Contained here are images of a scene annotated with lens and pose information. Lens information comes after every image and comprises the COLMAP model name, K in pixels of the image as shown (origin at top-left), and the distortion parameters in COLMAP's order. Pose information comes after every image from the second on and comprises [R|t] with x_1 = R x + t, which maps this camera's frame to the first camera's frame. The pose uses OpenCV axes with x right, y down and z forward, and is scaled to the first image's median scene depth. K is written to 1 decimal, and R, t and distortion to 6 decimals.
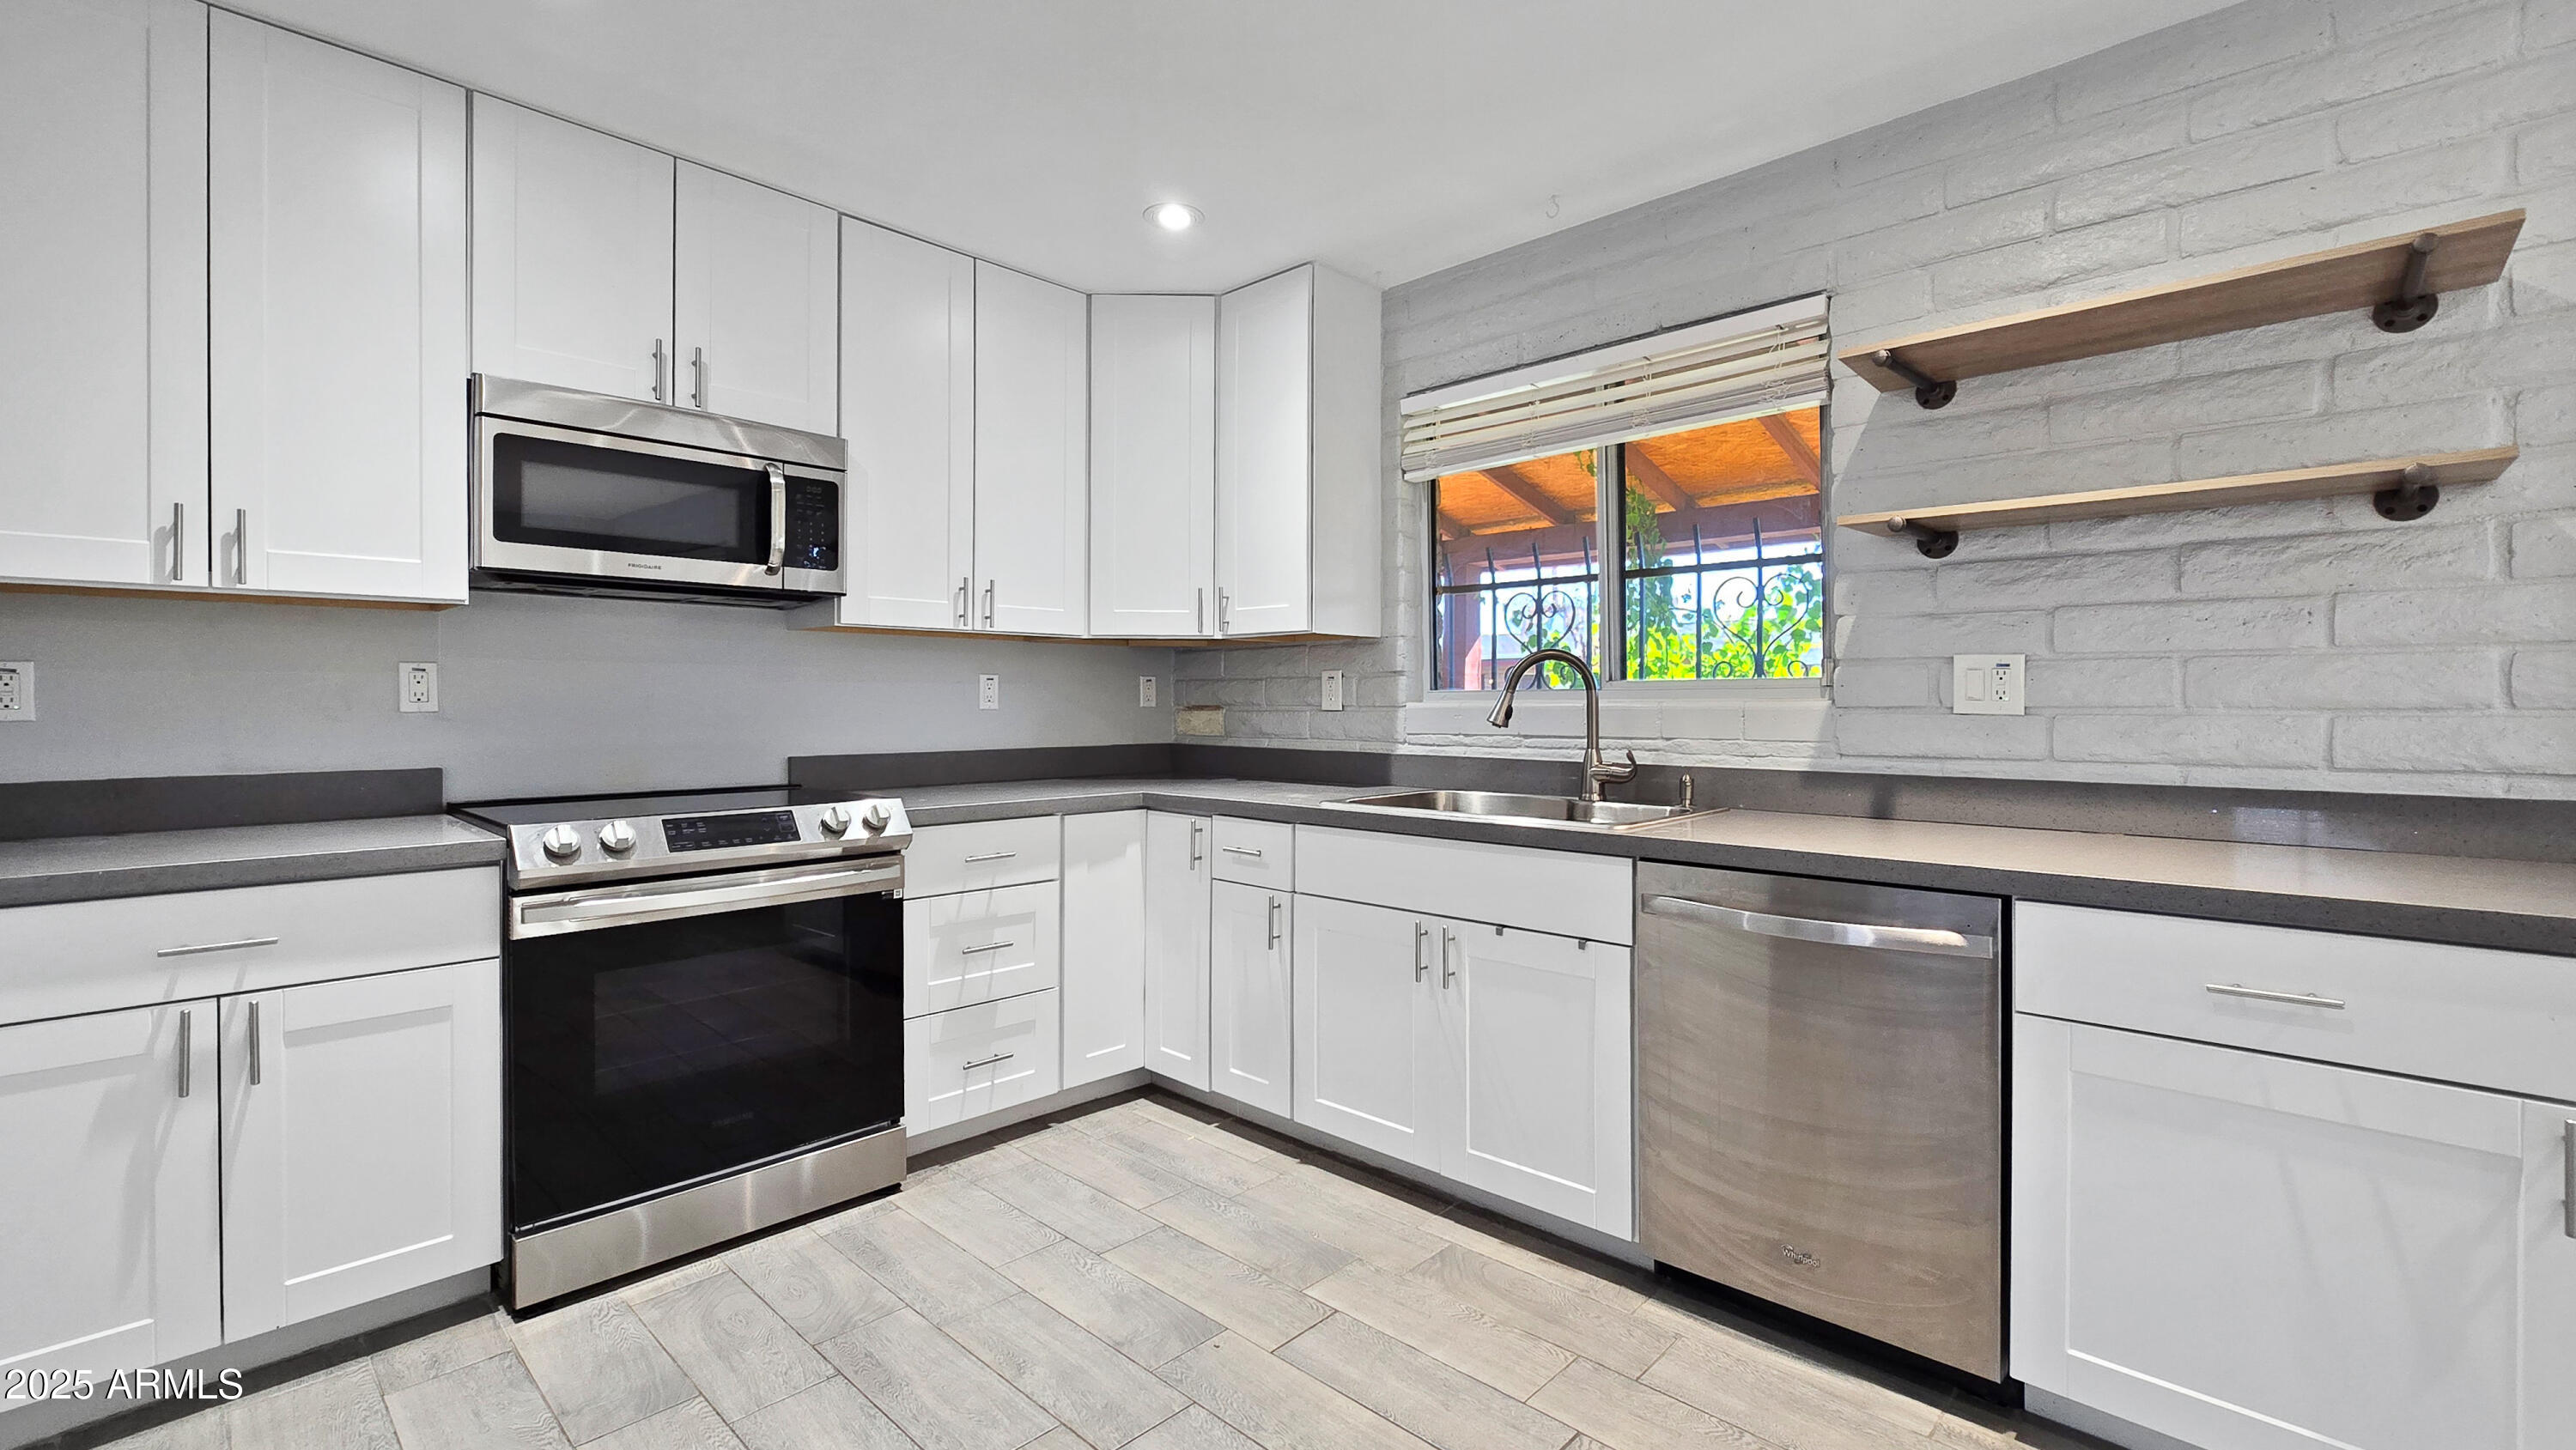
lens RADIAL K [[1099.5, 0, 1307.8], [0, 1099.5, 702.4], [0, 0, 1]] dist [-0.000733, -0.000163]
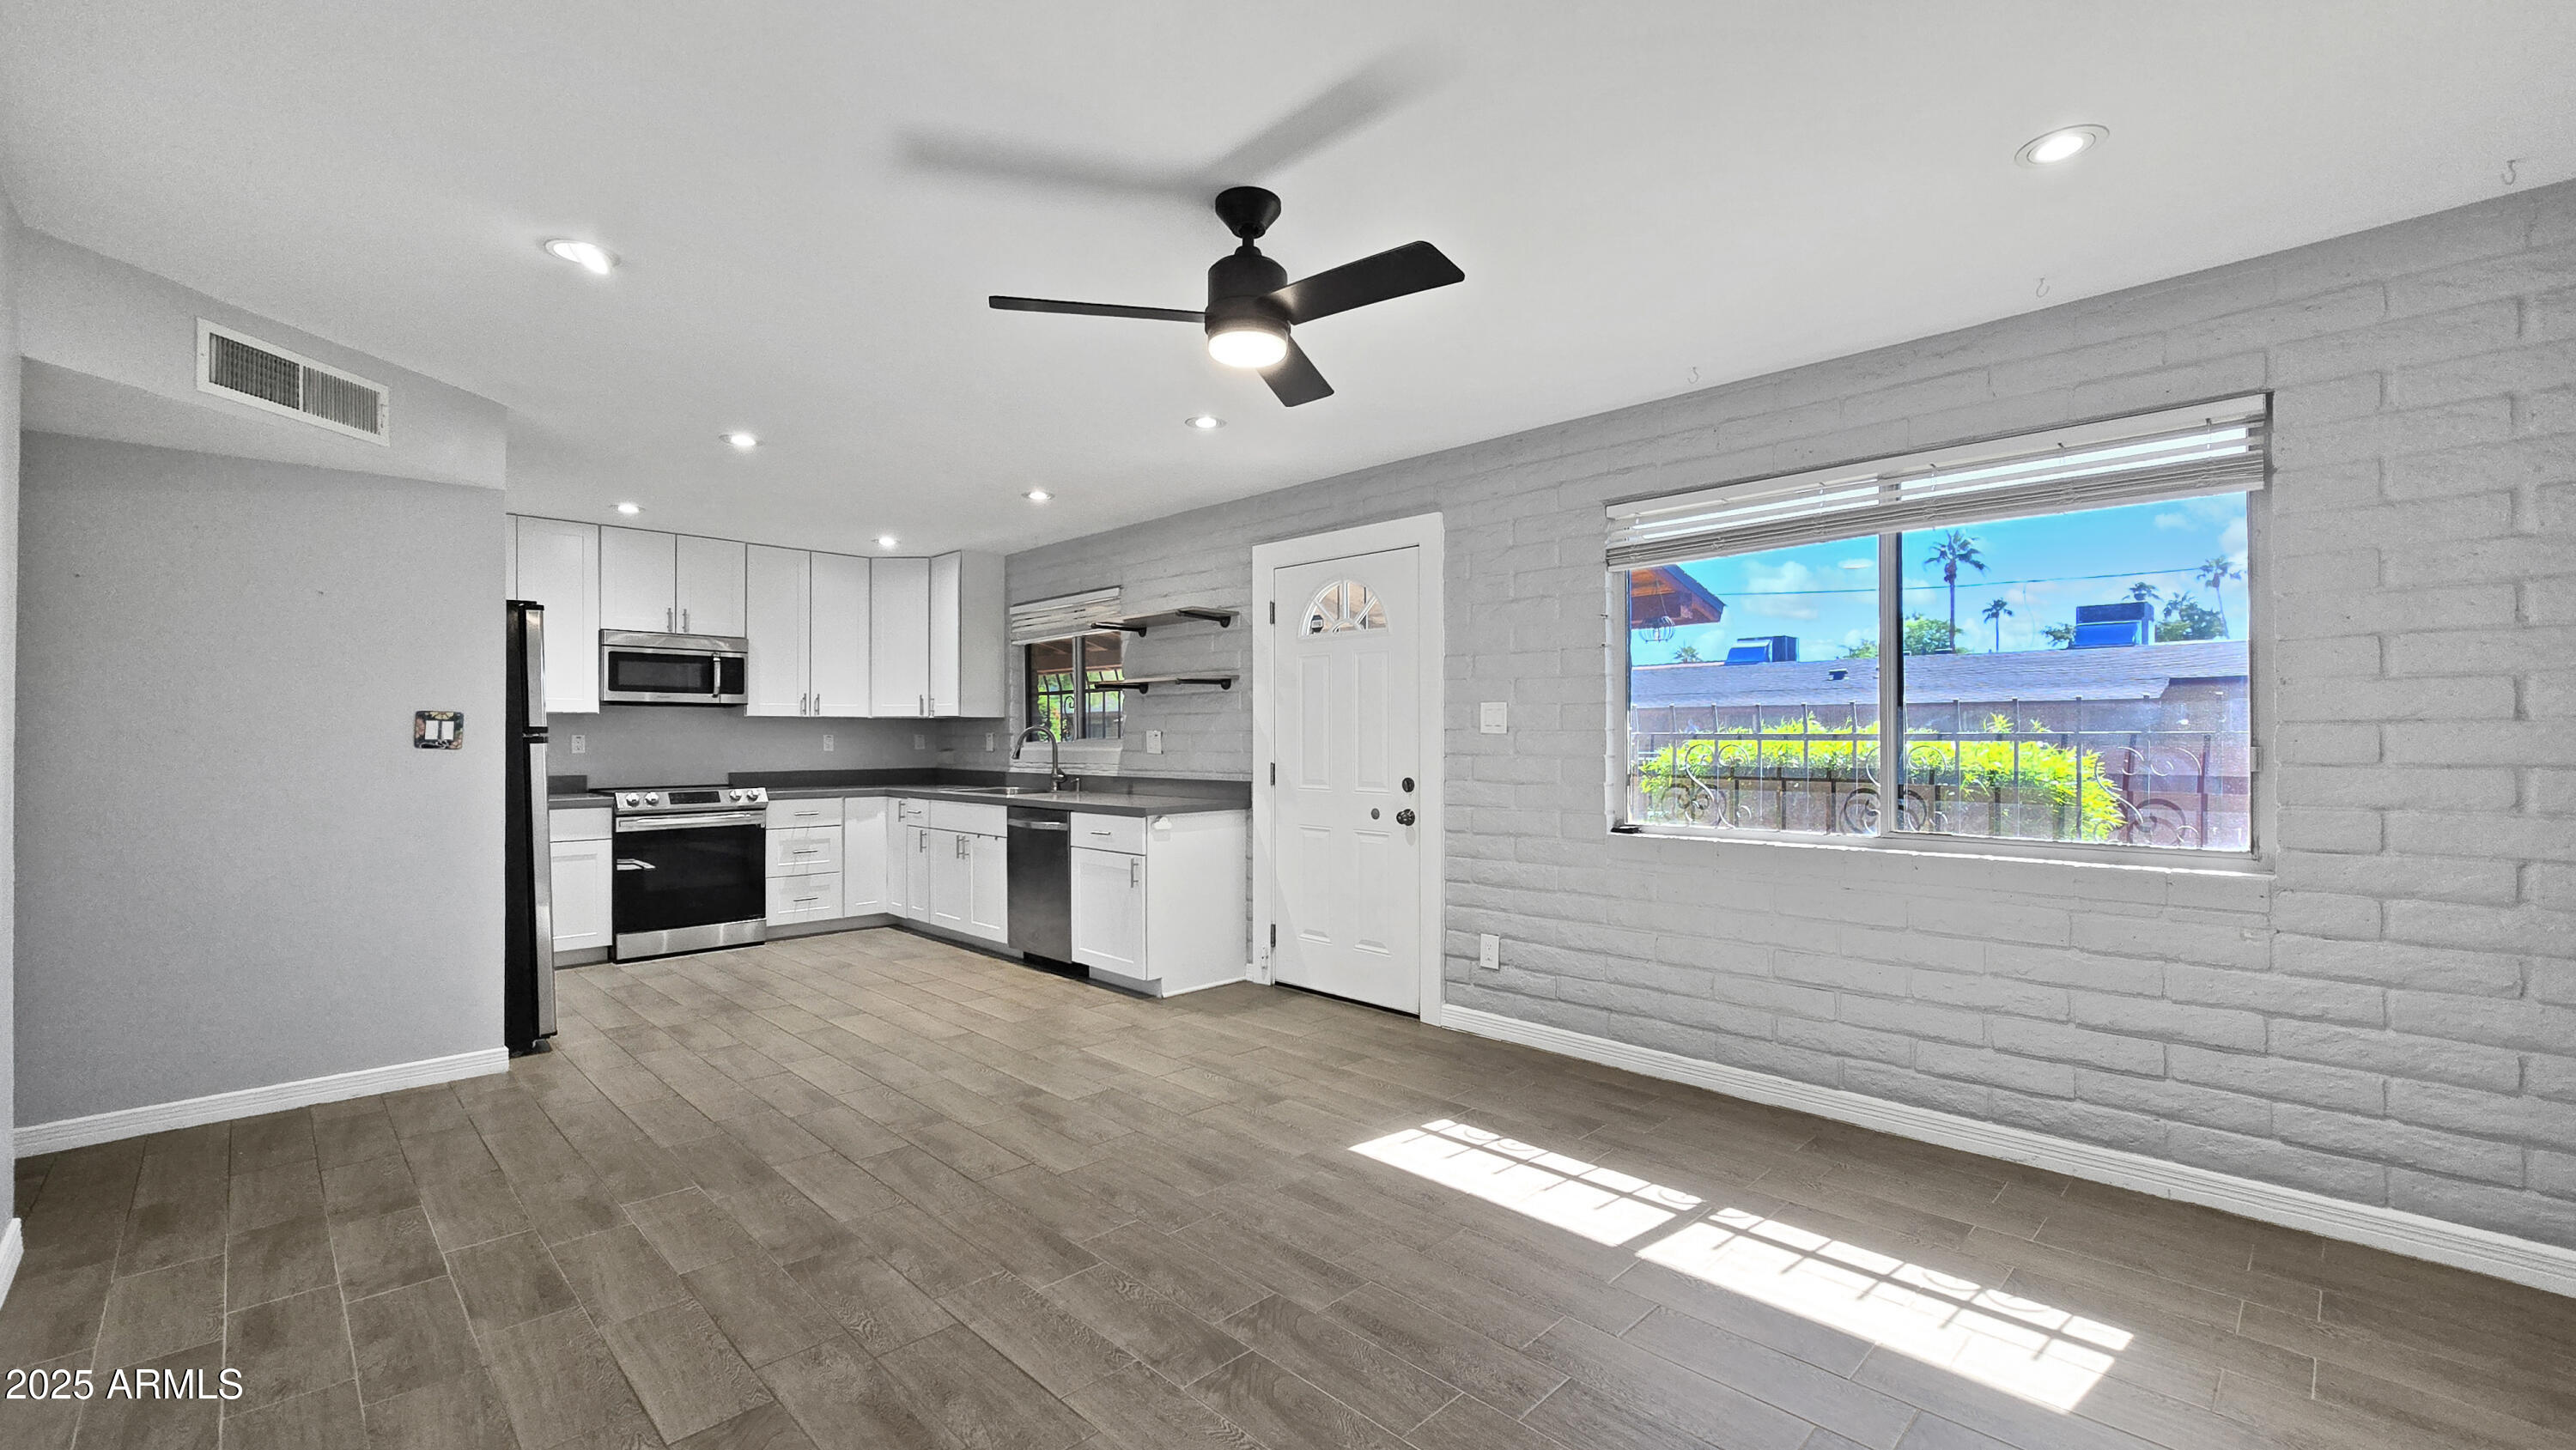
lens RADIAL K [[1065.0, 0, 1289.8], [0, 1065.0, 731.7], [0, 0, 1]] dist [-0.002255, -0.000389]
pose [[0.999278, -0.001980, -0.037936, 0.914938], [0.001721, 0.999975, -0.006840, -0.021458], [0.037949, 0.006770, 0.999257, -1.373006]]
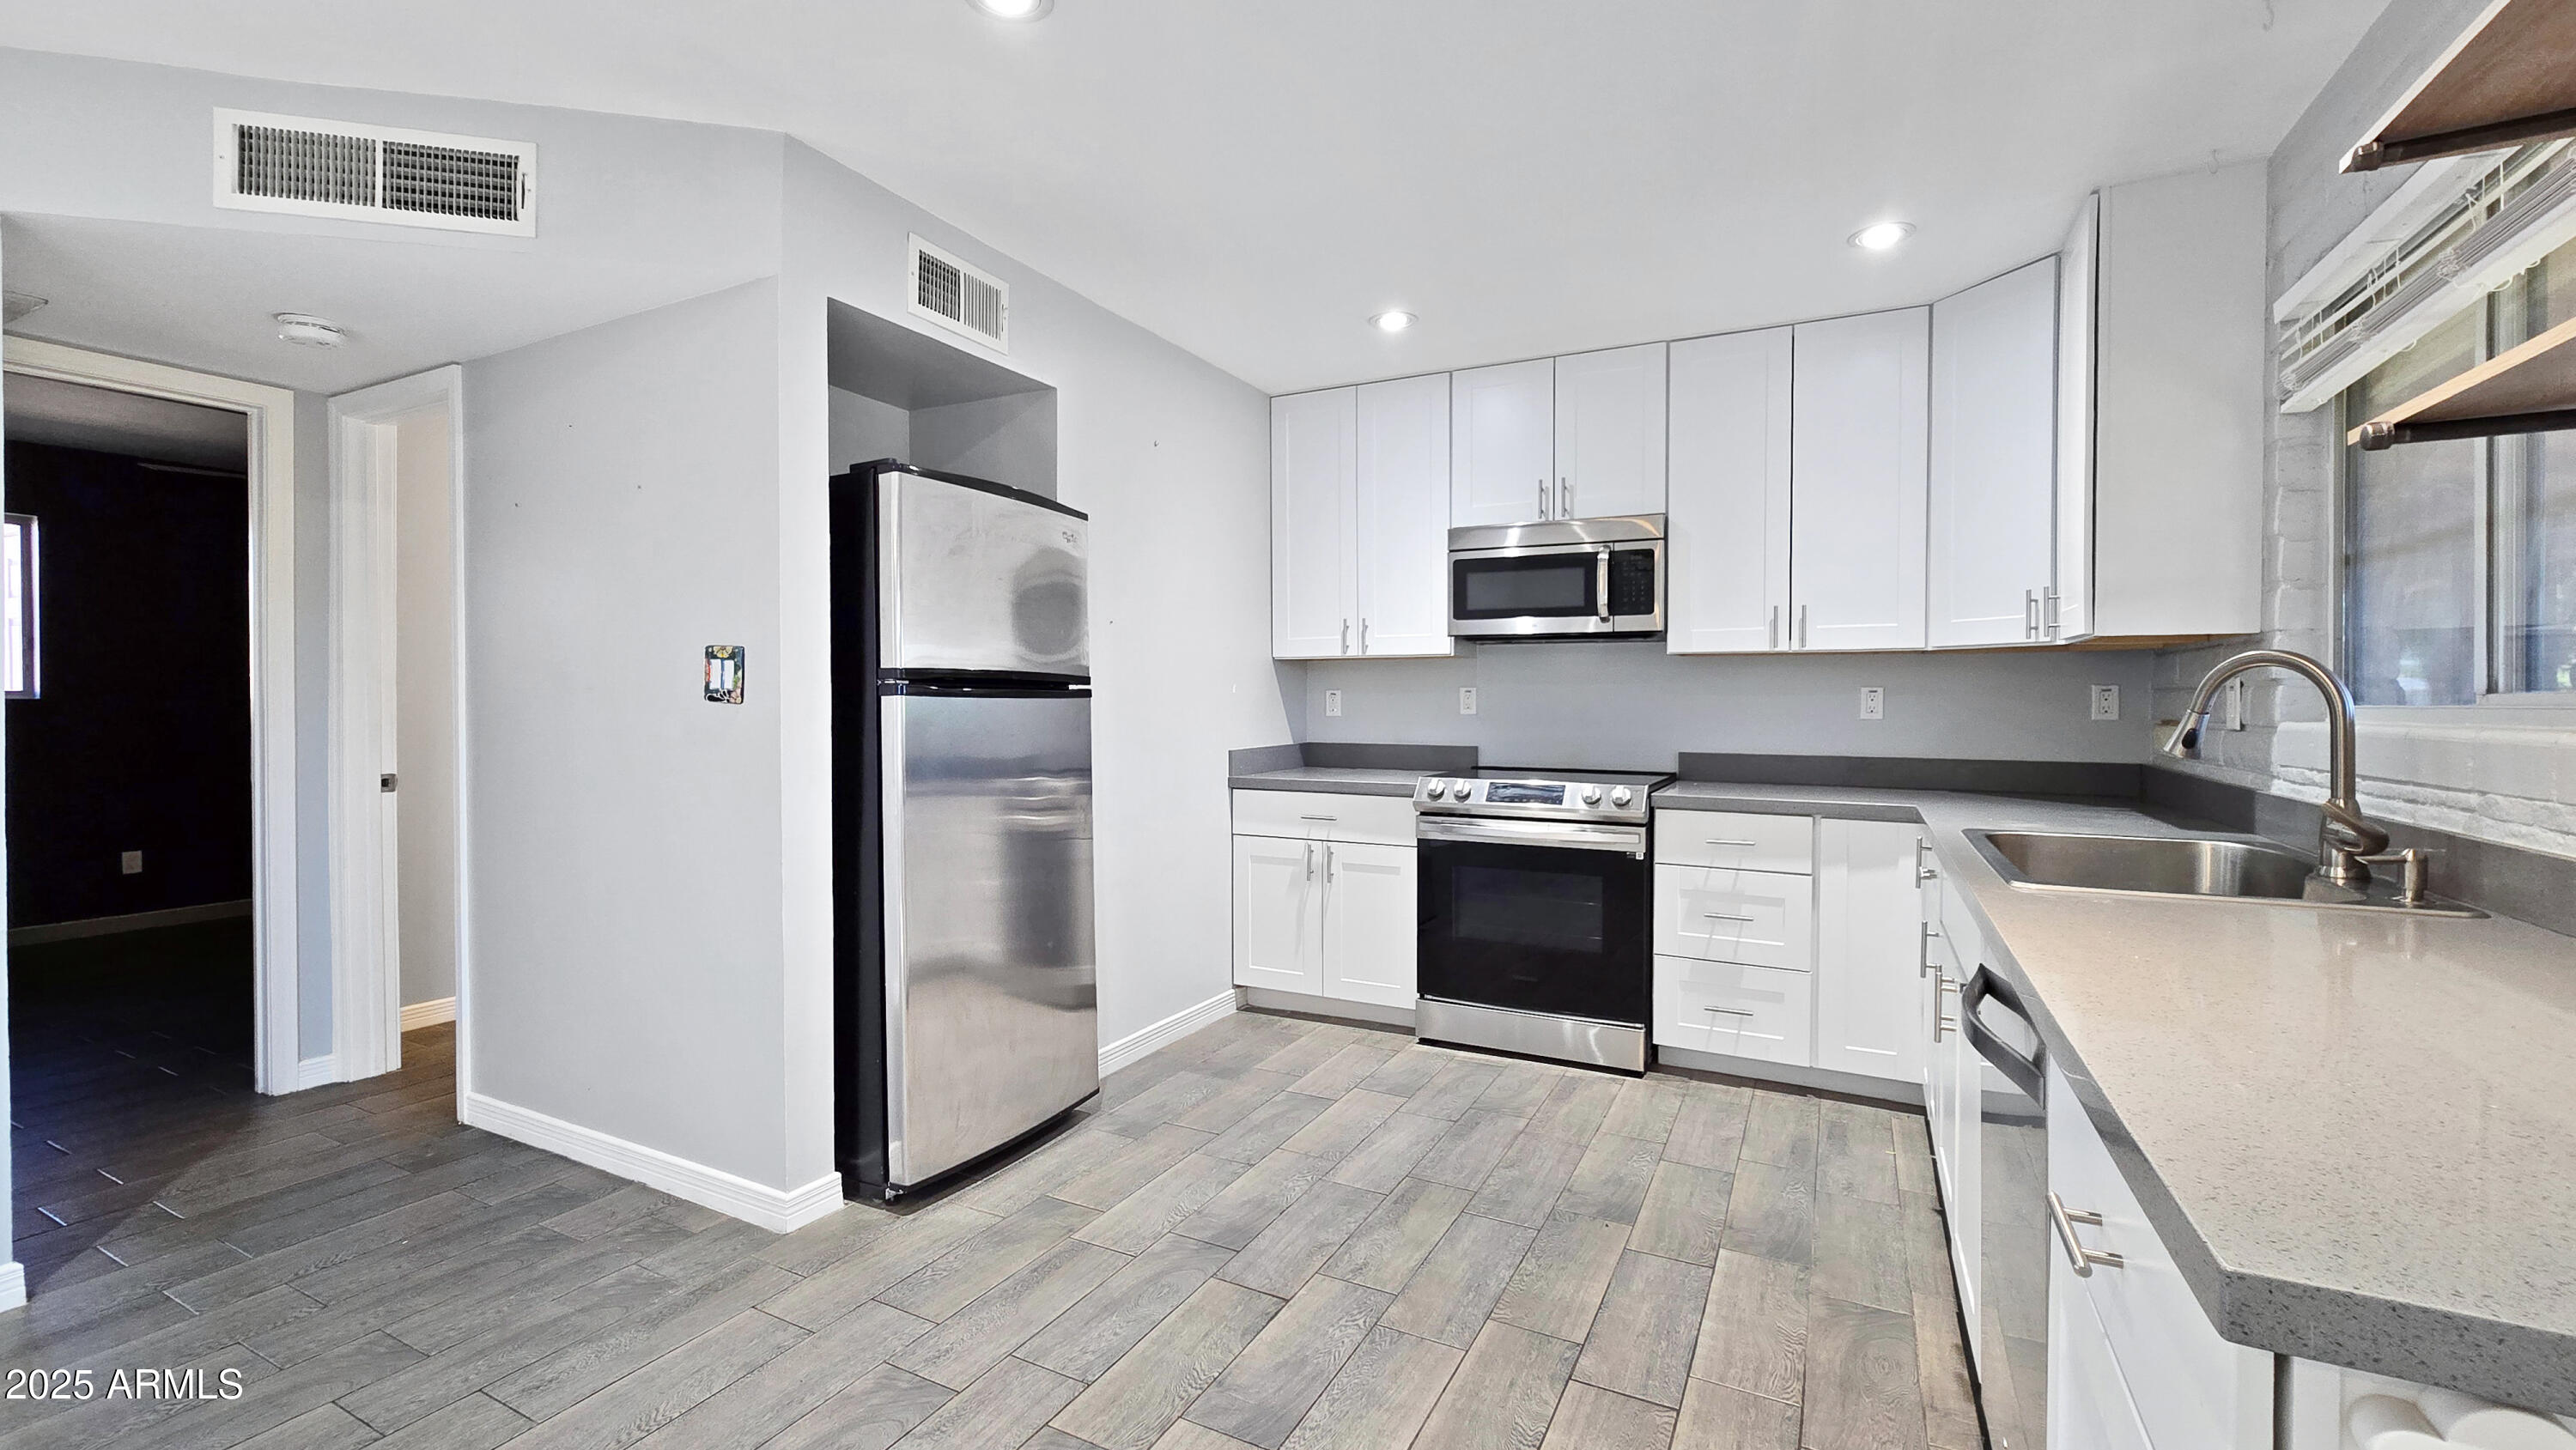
lens RADIAL K [[1063.7, 0, 1297.9], [0, 1063.7, 712.4], [0, 0, 1]] dist [-0.001933, -0.000242]
pose [[0.277168, 0.013956, -0.960720, 0.748356], [-0.004053, 0.999903, 0.013356, -0.016453], [0.960813, 0.000192, 0.277198, 0.239264]]
